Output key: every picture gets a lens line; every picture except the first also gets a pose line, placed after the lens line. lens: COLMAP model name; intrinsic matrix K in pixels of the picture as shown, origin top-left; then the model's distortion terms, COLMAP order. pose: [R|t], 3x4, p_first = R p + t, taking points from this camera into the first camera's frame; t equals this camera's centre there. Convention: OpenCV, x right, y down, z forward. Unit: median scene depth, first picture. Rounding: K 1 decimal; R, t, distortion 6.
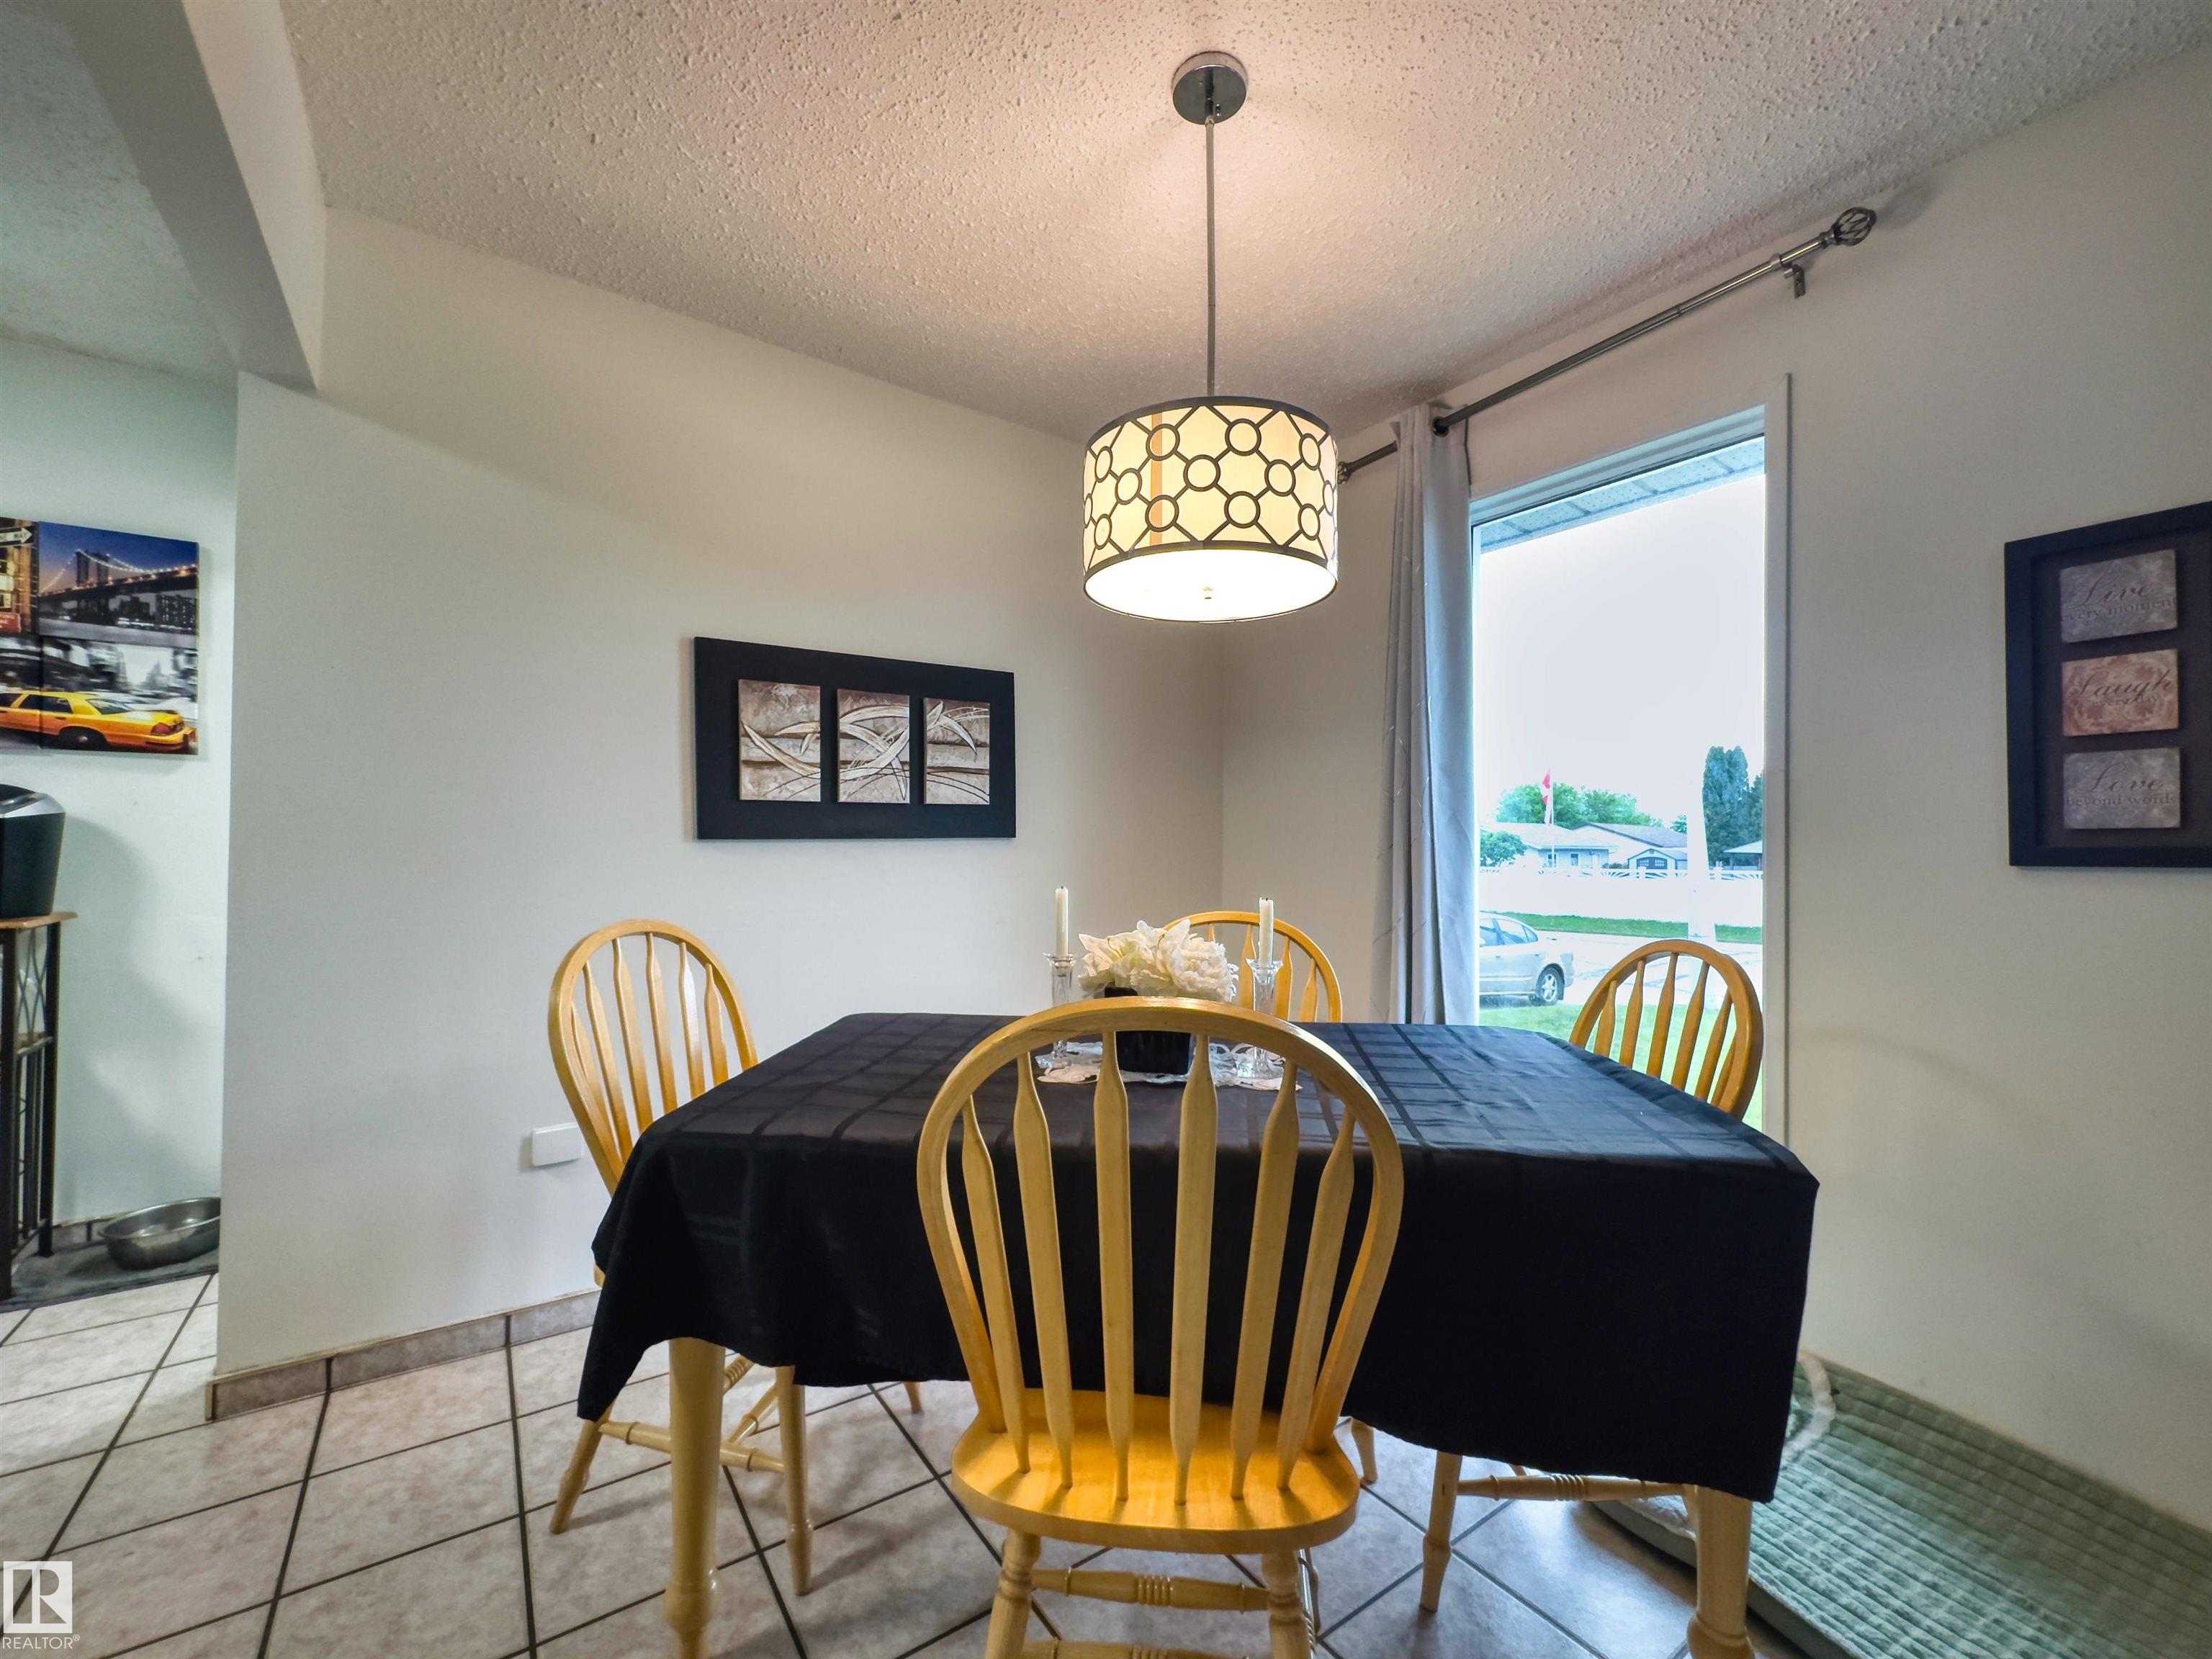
lens RADIAL K [[893.3, 0, 1107.5], [0, 893.3, 838.7], [0, 0, 1]] dist [-0.000970, 0.000176]
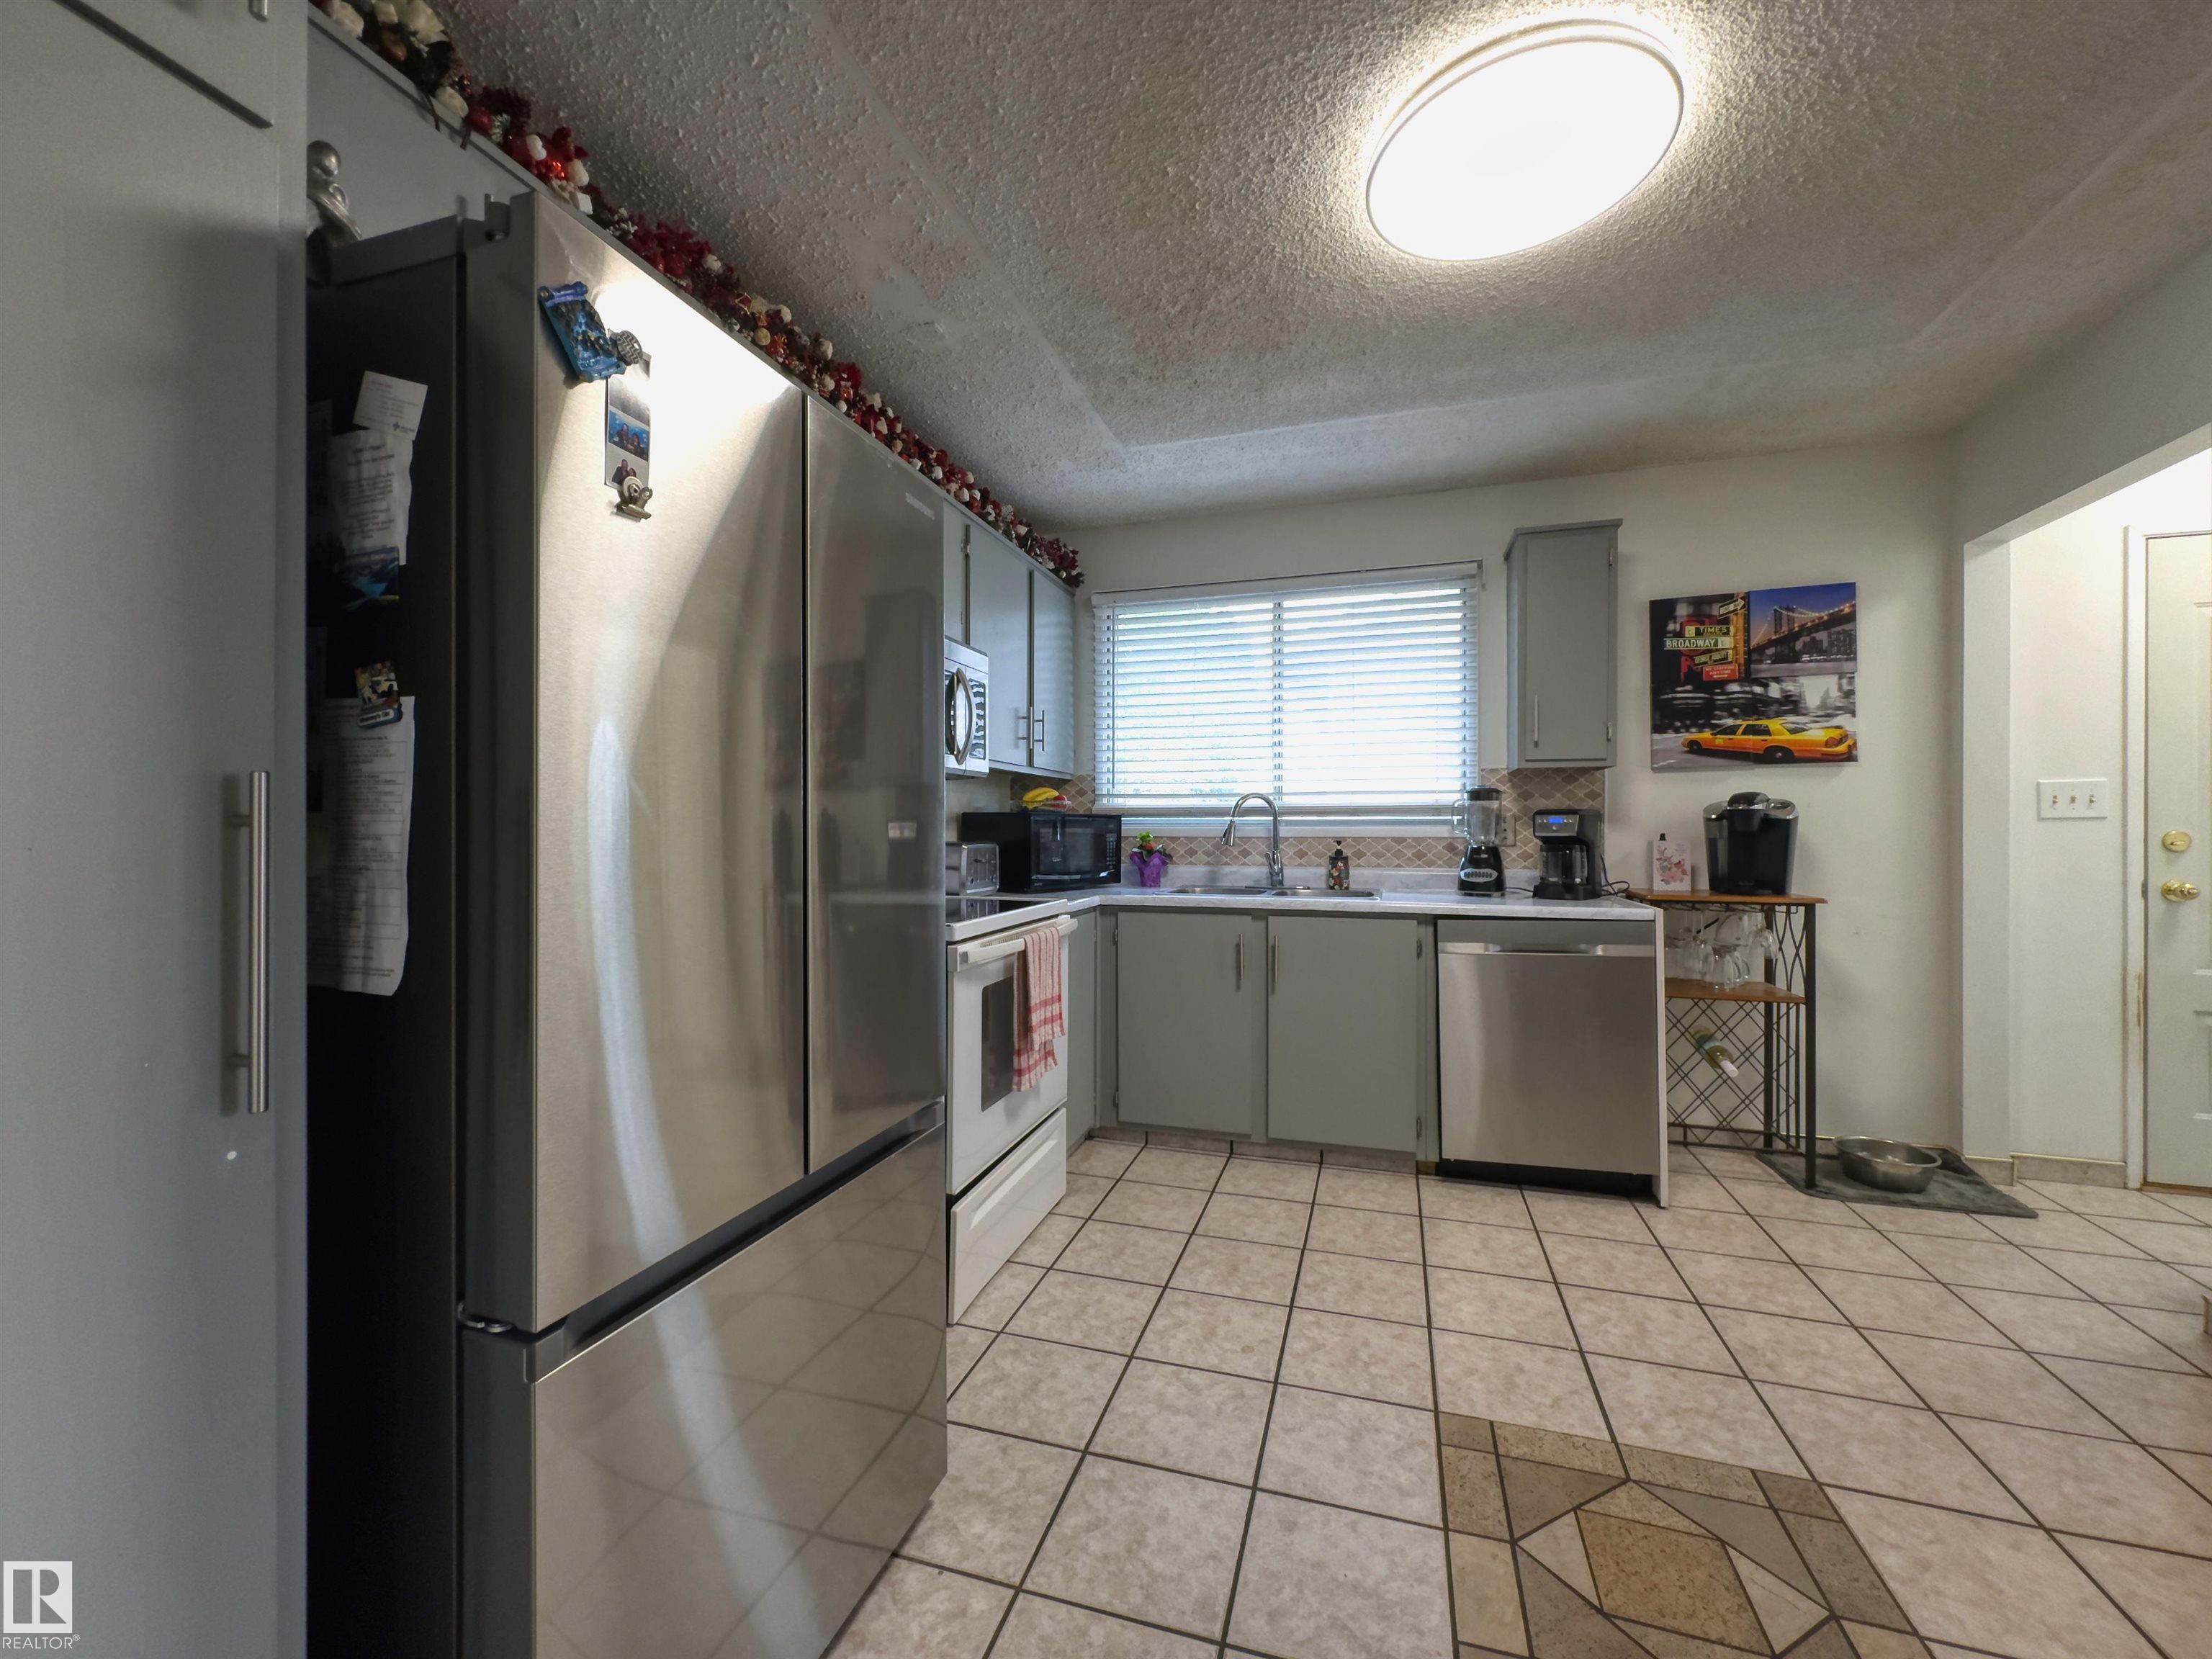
lens RADIAL K [[893.3, 0, 1095.9], [0, 893.3, 825.6], [0, 0, 1]] dist [-0.000970, 0.000176]
pose [[0.591779, -0.016908, -0.805923, -0.703616], [0.015309, 0.999835, -0.009736, -0.013794], [0.805955, -0.006576, 0.591940, -0.542397]]
